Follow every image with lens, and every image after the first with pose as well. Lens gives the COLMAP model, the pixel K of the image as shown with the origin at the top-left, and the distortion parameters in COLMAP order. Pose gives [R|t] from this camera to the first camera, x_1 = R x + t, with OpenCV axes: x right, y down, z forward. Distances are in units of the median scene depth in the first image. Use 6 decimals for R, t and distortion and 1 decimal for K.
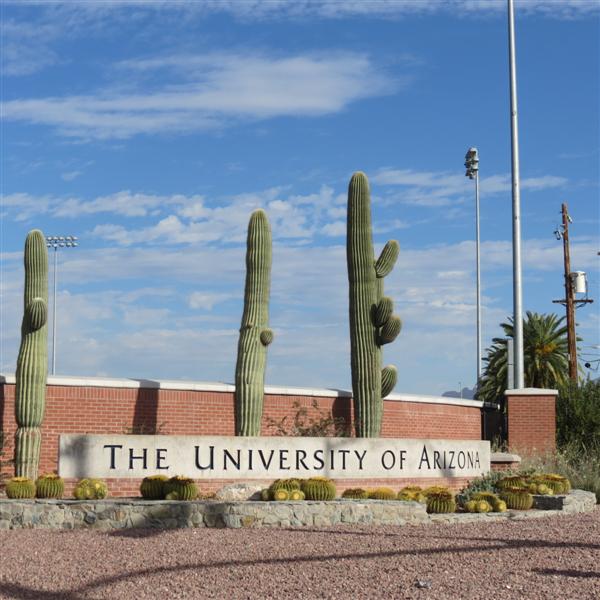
lens RADIAL K [[1419.0, 0, 300.0], [0, 1419.0, 300.0], [0, 0, 1]] dist [-0.133845, 0.162307]
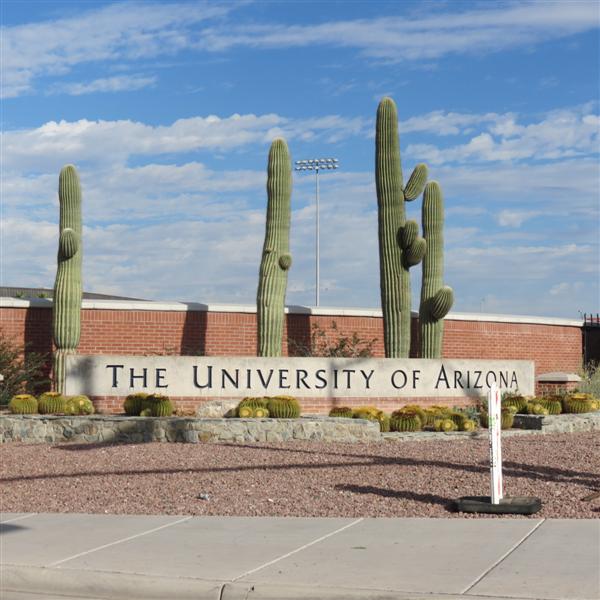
lens RADIAL K [[1419.0, 0, 300.0], [0, 1419.0, 300.0], [0, 0, 1]] dist [-0.133845, 0.162307]
pose [[0.979353, -0.008770, -0.201967, 0.212464], [0.020305, 0.998274, 0.055113, -0.002874], [0.201135, -0.058076, 0.977840, -0.017776]]
